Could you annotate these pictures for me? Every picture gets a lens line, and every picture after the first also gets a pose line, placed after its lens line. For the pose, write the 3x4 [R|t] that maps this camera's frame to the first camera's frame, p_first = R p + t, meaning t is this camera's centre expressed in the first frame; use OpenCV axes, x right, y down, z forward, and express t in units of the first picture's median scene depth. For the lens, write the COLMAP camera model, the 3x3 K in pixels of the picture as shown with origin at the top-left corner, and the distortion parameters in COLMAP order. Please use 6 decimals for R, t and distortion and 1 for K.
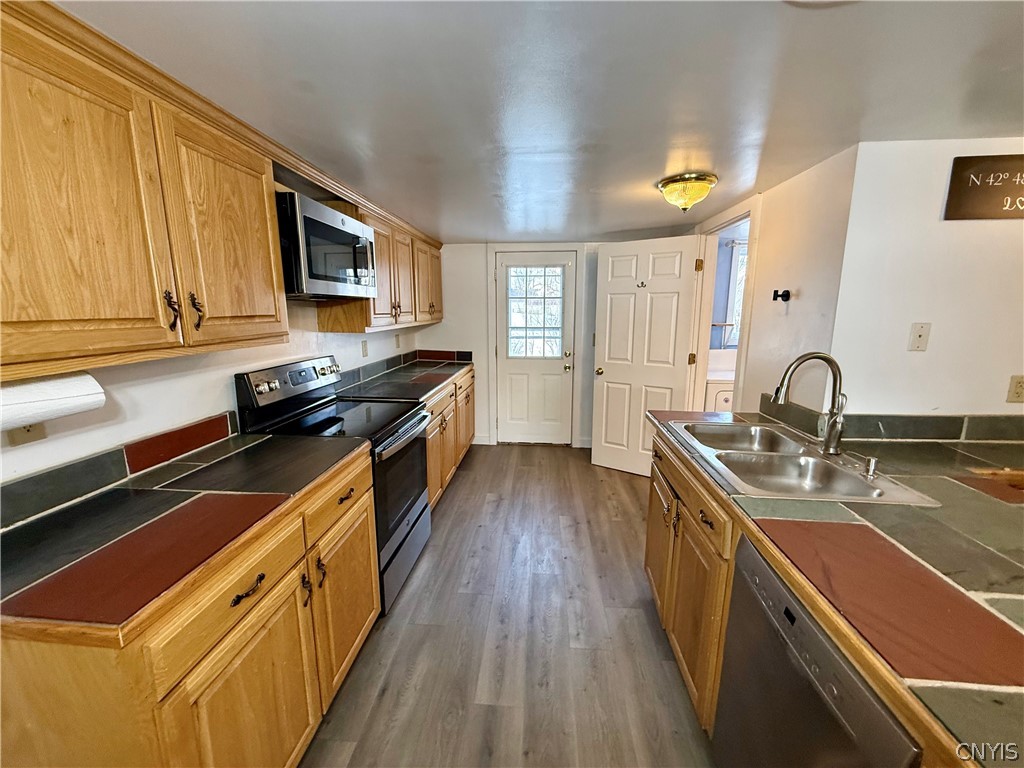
lens RADIAL K [[407.7, 0, 509.8], [0, 407.7, 382.0], [0, 0, 1]] dist [-0.000379, 0.000027]
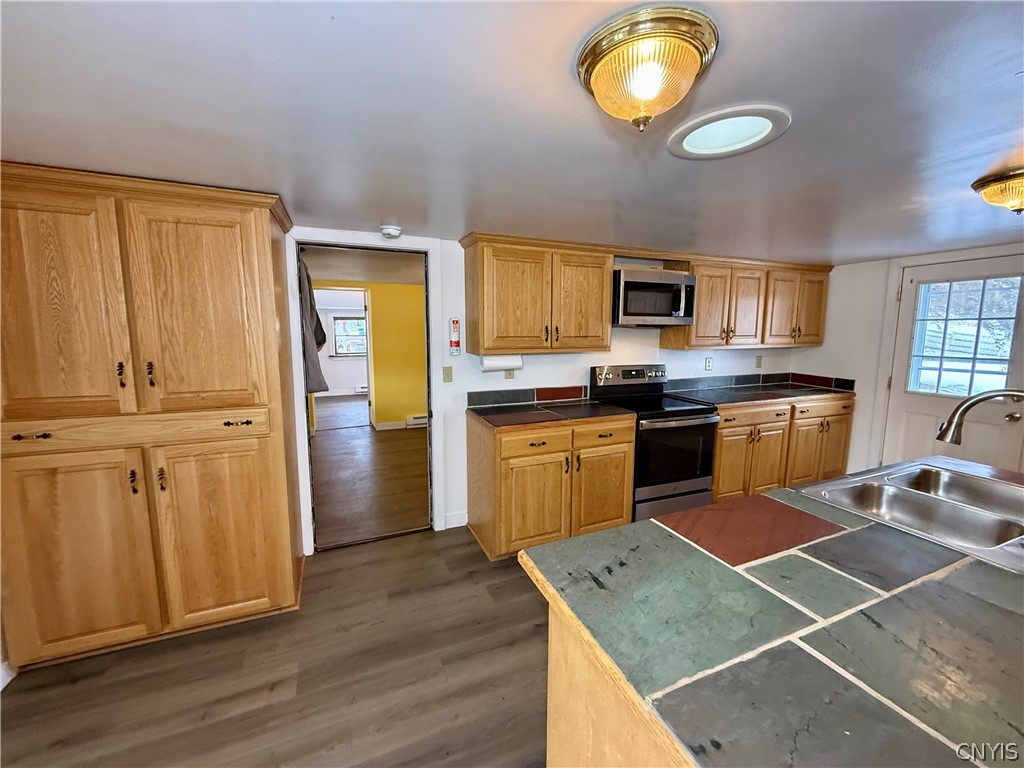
lens RADIAL K [[407.7, 0, 509.8], [0, 407.7, 382.0], [0, 0, 1]] dist [-0.000379, 0.000027]
pose [[0.472251, 0.112710, -0.874229, 0.846785], [-0.158525, 0.986480, 0.041548, 0.033021], [0.867092, 0.118966, 0.483734, -0.242597]]
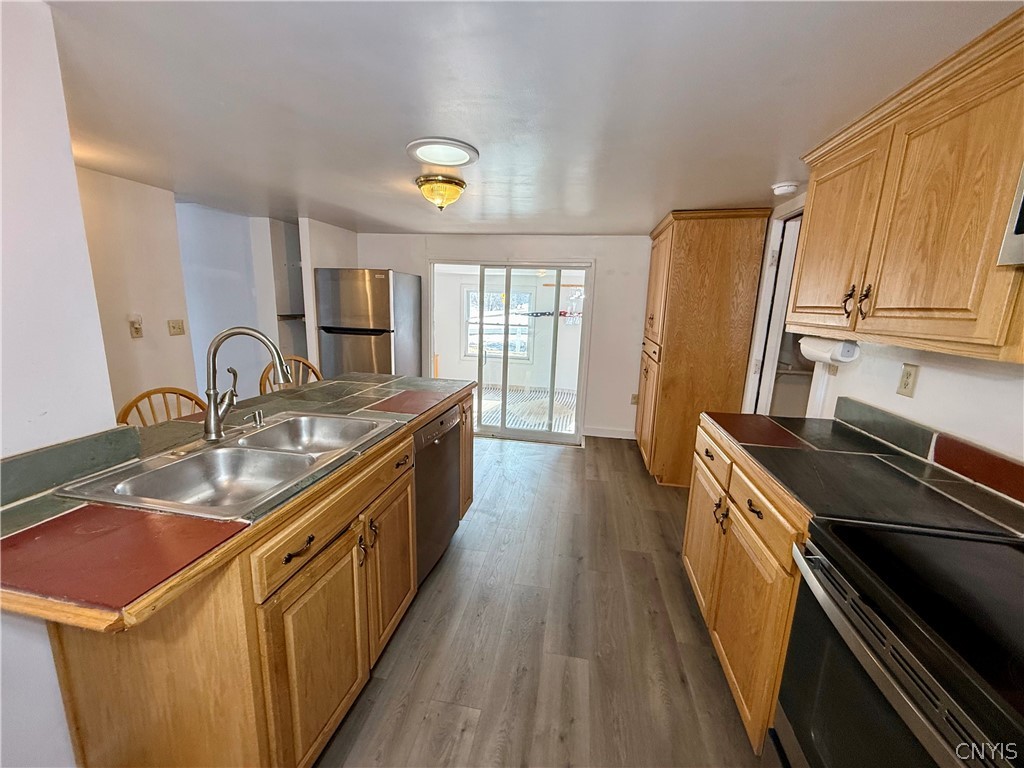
lens RADIAL K [[407.7, 0, 509.8], [0, 407.7, 382.0], [0, 0, 1]] dist [-0.000379, 0.000027]
pose [[-0.994437, -0.050533, 0.092421, 0.051954], [-0.013657, 0.931859, 0.362564, -0.256091], [-0.104445, 0.359285, -0.927365, 1.572352]]
